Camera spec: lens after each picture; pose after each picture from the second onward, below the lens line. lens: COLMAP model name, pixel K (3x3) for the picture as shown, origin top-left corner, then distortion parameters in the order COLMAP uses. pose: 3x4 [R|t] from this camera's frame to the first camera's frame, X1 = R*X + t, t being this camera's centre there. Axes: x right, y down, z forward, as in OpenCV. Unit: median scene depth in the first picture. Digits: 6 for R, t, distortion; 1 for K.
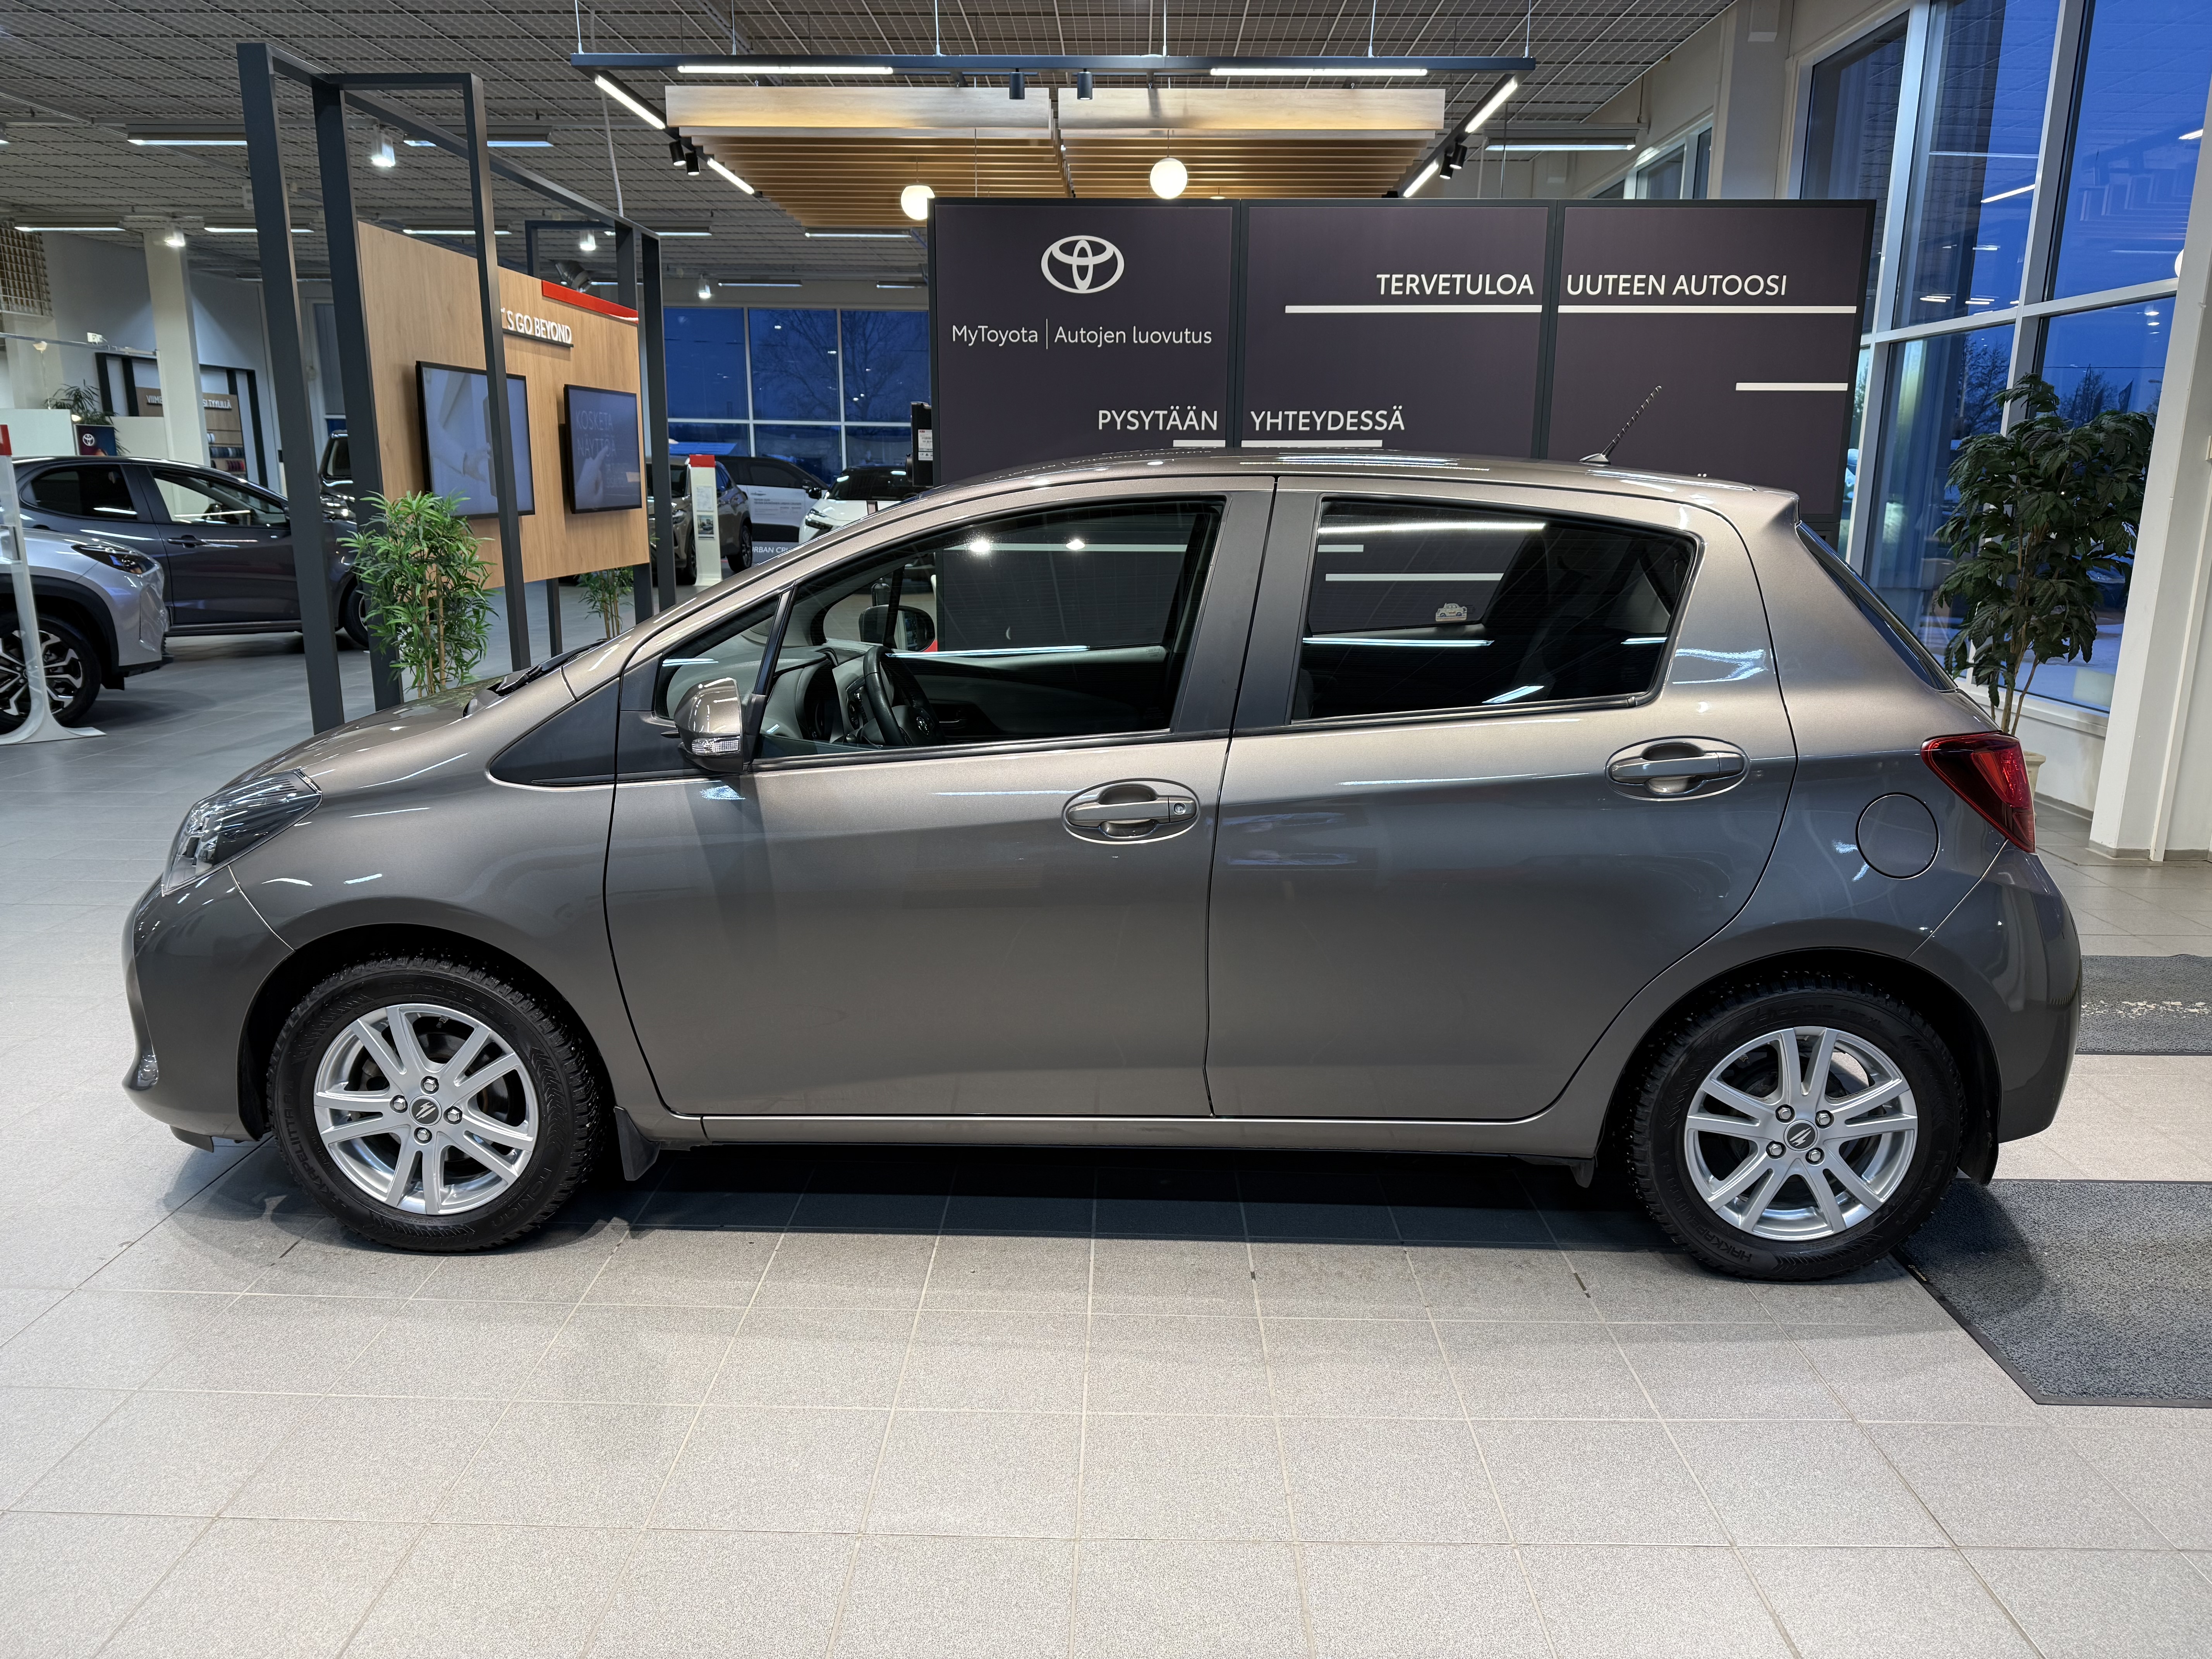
lens RADIAL K [[1555.7, 0, 1109.0], [0, 1555.7, 836.0], [0, 0, 1]] dist [-0.002447, -0.013678]
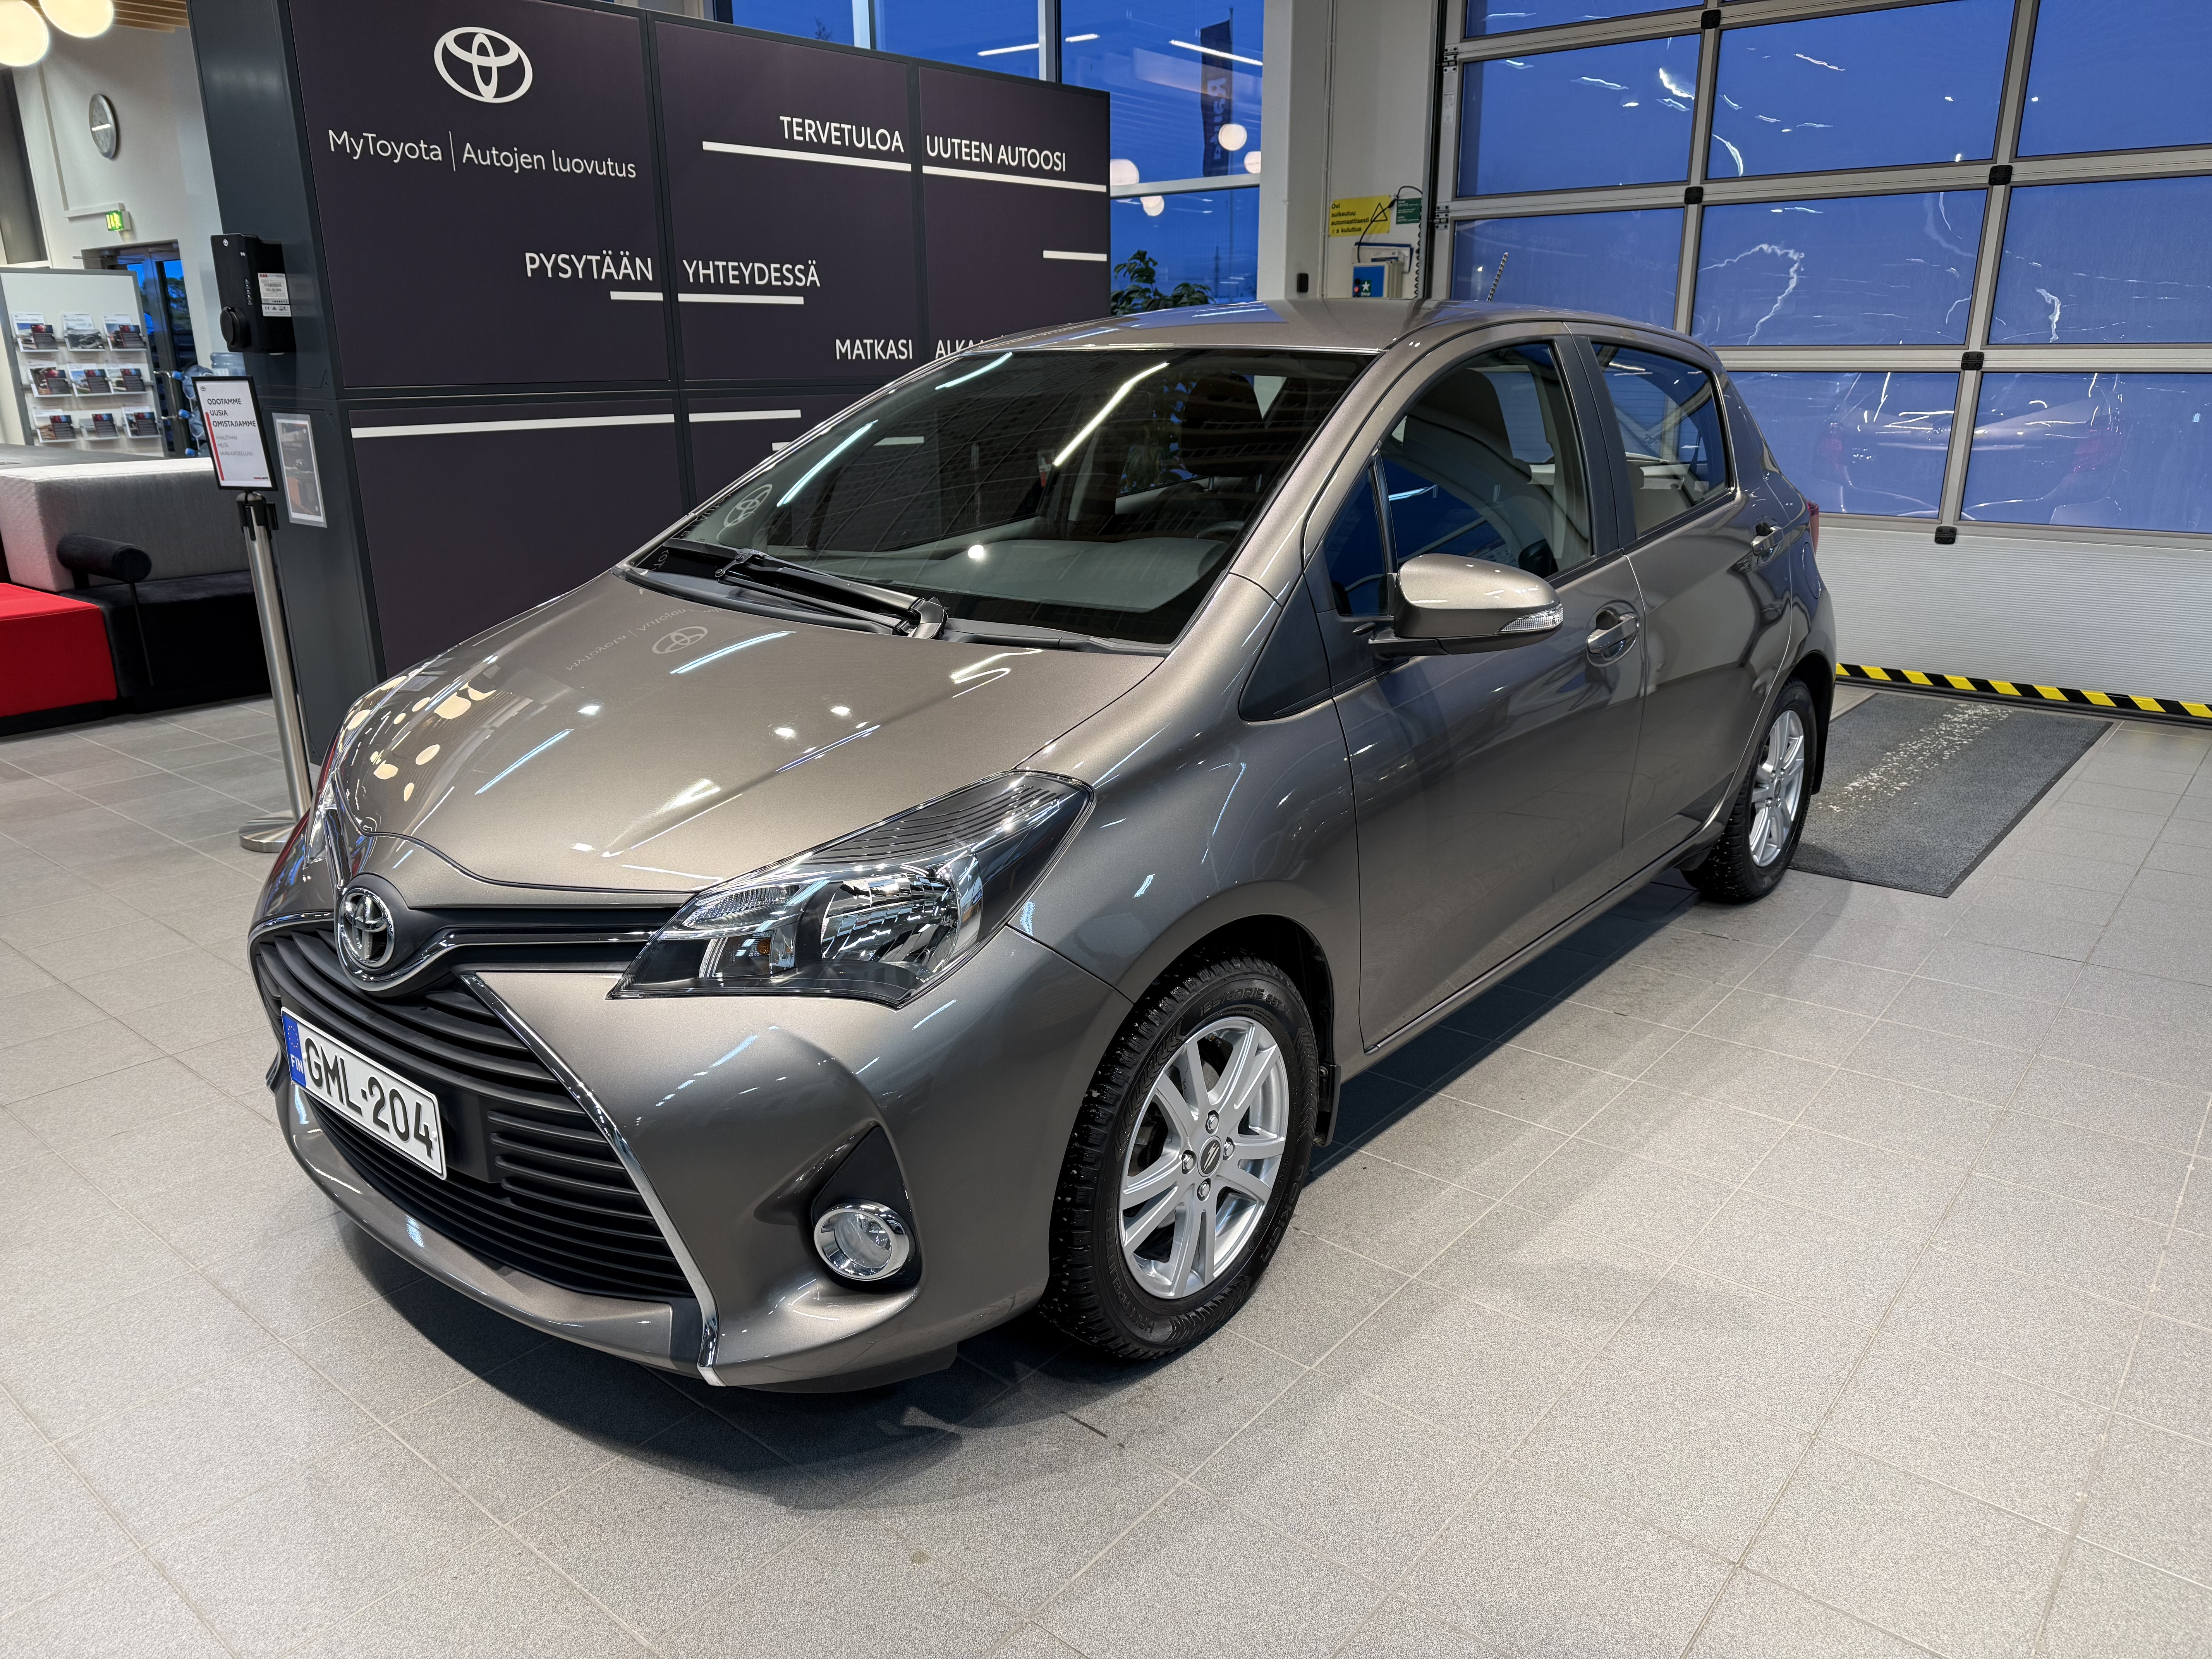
lens RADIAL K [[1555.7, 0, 1164.1], [0, 1555.7, 783.1], [0, 0, 1]] dist [-0.002447, -0.013678]
pose [[0.613802, -0.219347, 0.758376, -0.480671], [0.181504, 0.974102, 0.134839, -0.053952], [-0.768312, 0.054884, 0.637718, 0.246778]]
